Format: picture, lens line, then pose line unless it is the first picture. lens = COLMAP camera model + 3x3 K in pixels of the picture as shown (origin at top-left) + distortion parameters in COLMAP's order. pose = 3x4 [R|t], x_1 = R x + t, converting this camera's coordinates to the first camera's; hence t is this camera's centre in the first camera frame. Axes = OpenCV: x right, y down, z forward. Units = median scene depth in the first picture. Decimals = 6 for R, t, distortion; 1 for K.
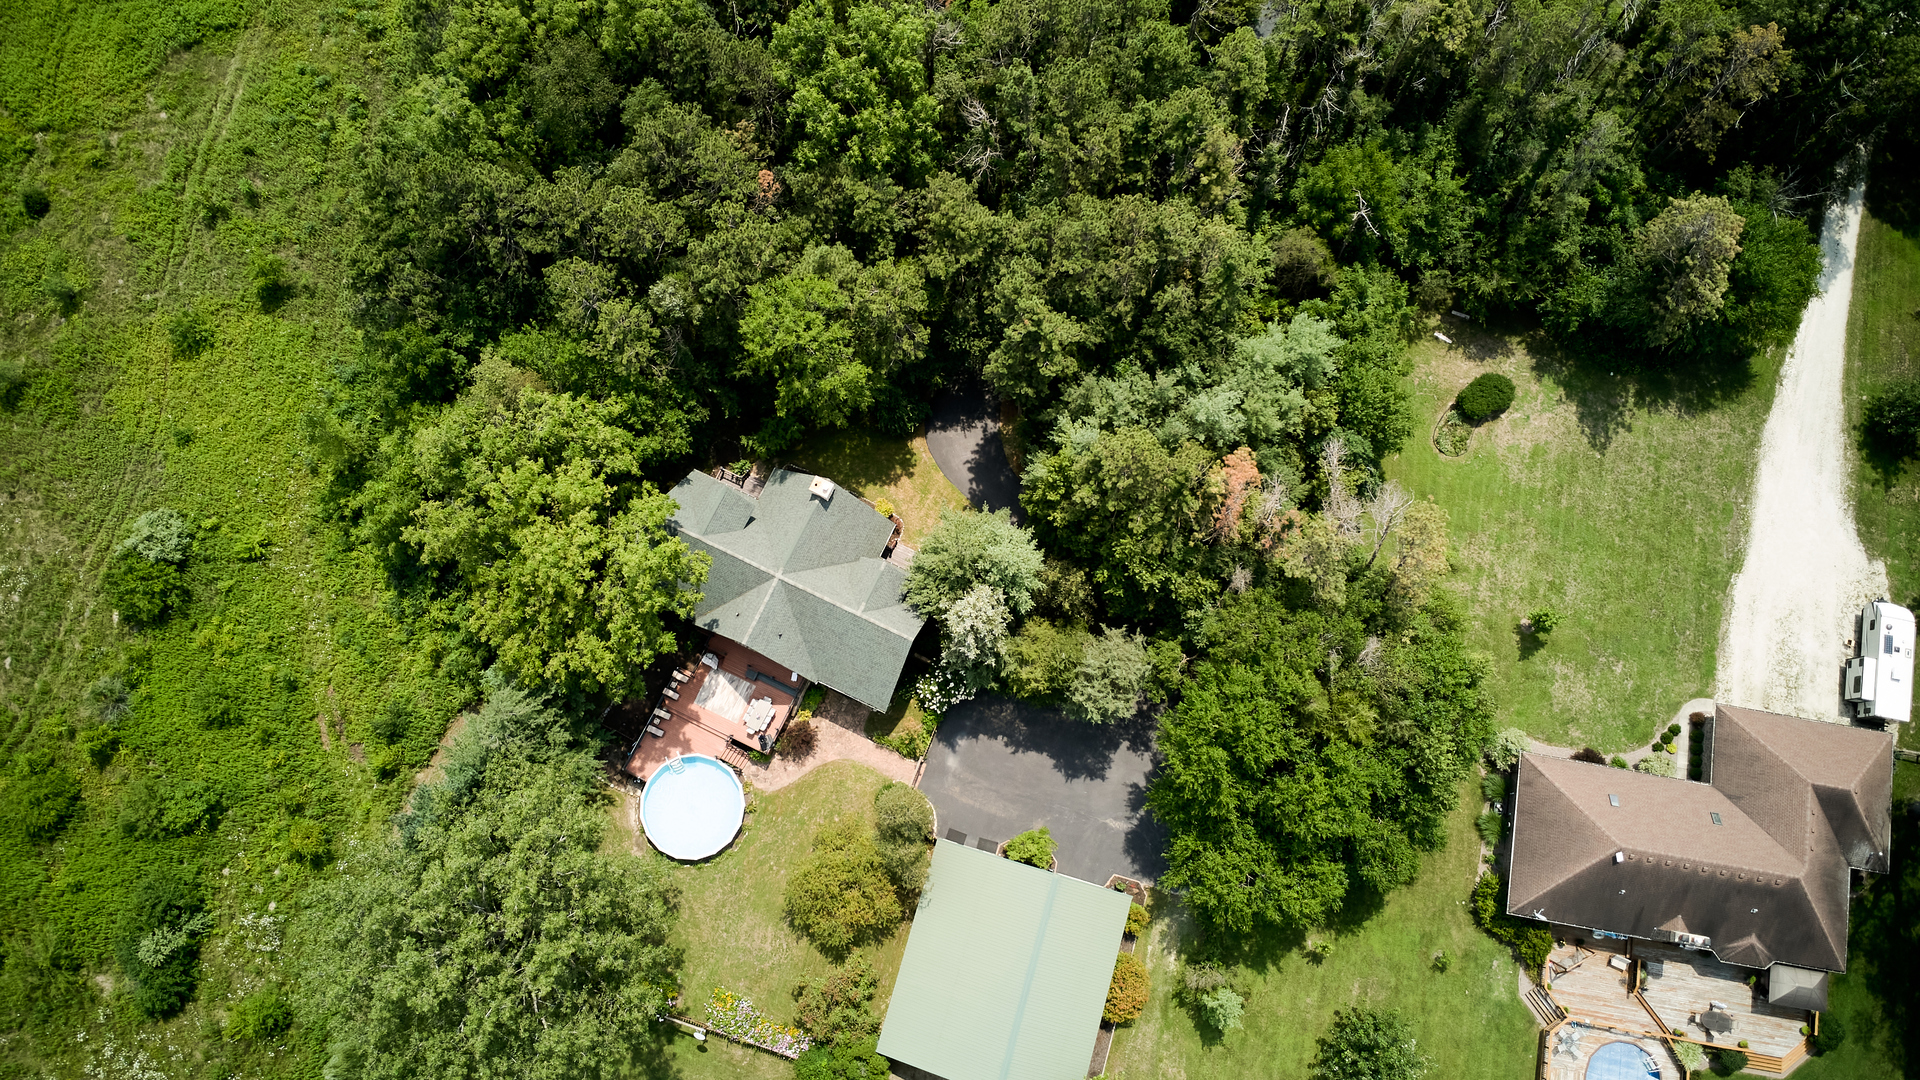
lens RADIAL K [[1338.7, 0, 964.5], [0, 1338.7, 540.6], [0, 0, 1]] dist [0.009480, 0.005357]
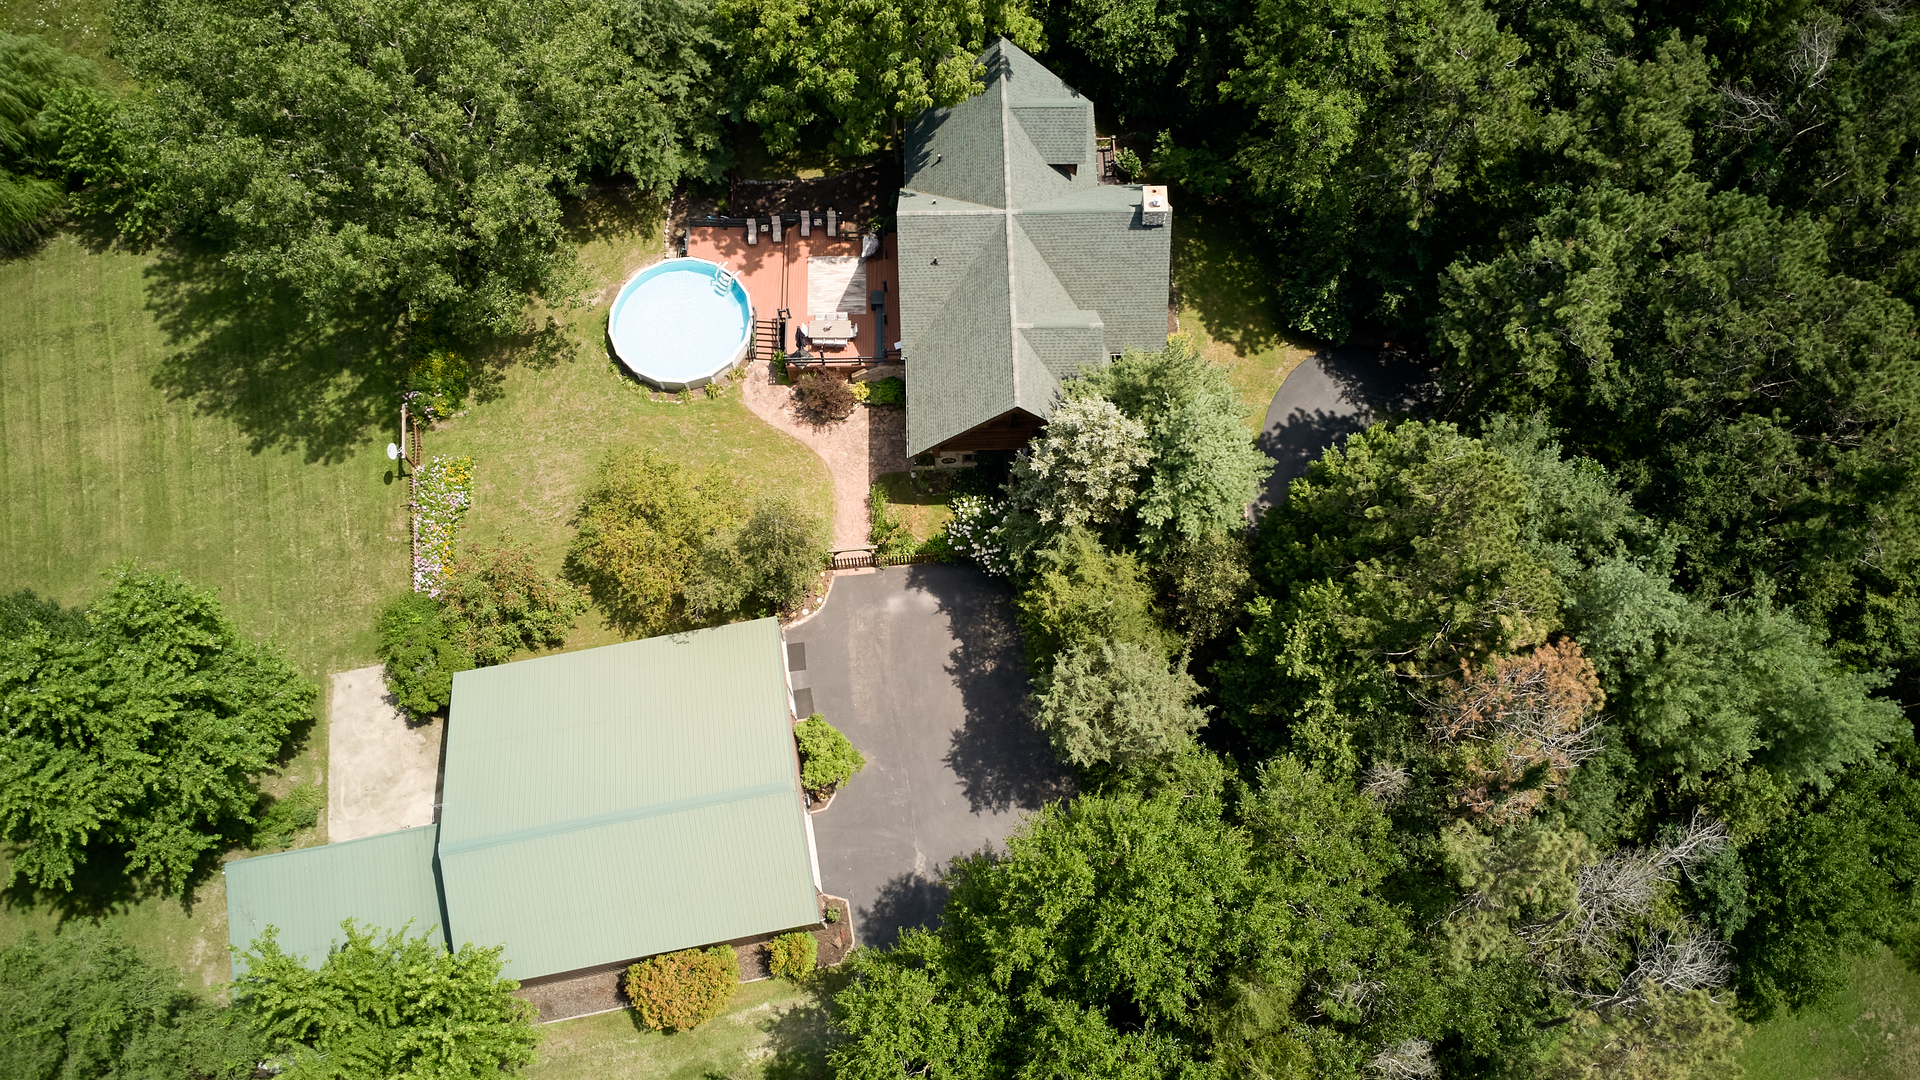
lens RADIAL K [[1338.7, 0, 964.5], [0, 1338.7, 537.6], [0, 0, 1]] dist [0.009480, 0.005357]
pose [[0.453934, 0.829172, -0.326217, 0.206752], [-0.871484, 0.489422, 0.031324, 0.104473], [0.185631, 0.270074, 0.944776, 0.393532]]
